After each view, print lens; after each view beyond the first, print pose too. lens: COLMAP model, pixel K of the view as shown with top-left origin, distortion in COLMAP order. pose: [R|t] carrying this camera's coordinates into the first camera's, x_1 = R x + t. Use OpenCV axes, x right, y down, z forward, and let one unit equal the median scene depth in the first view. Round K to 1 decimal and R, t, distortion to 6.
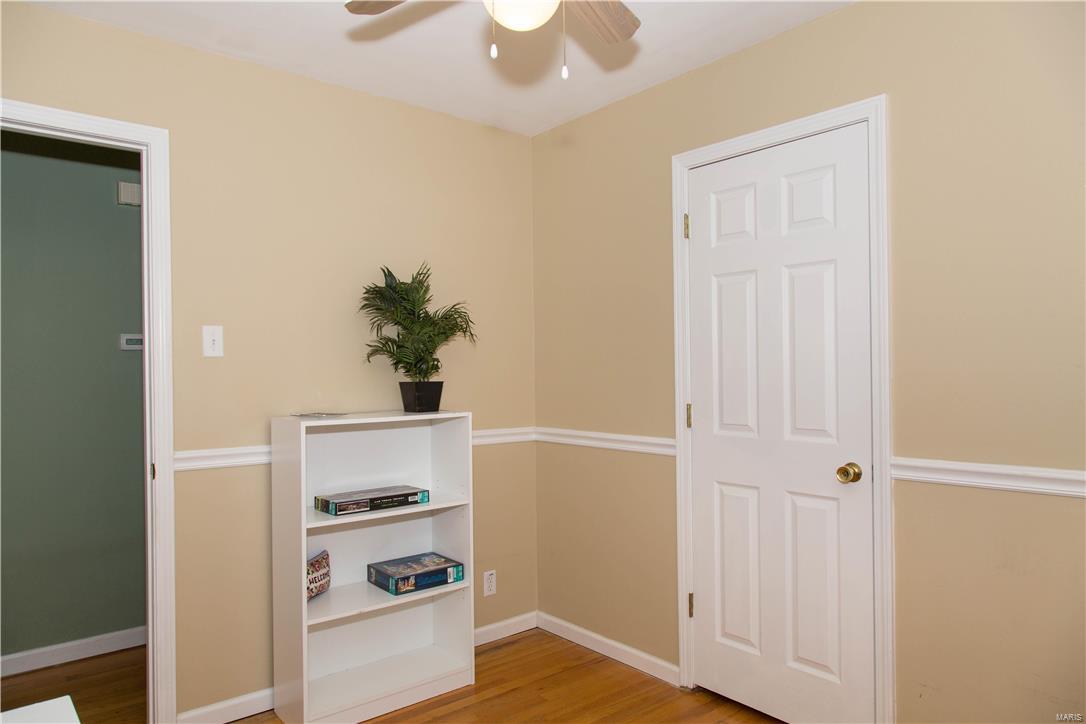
lens RADIAL K [[703.7, 0, 542.4], [0, 703.7, 368.9], [0, 0, 1]] dist [0.003910, 0.003079]
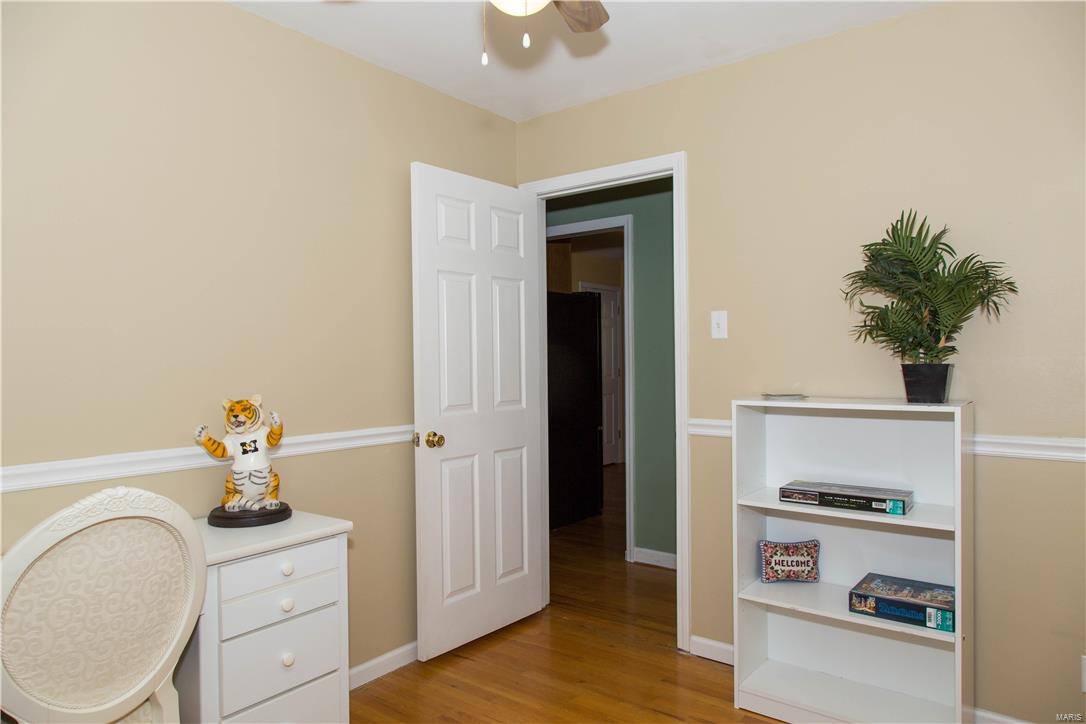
lens RADIAL K [[703.7, 0, 542.4], [0, 703.7, 368.9], [0, 0, 1]] dist [0.003910, 0.003079]
pose [[0.225881, 0.022772, -0.973889, 0.519716], [0.010268, 0.999616, 0.025755, -0.000525], [0.974101, -0.015817, 0.225560, 0.428102]]
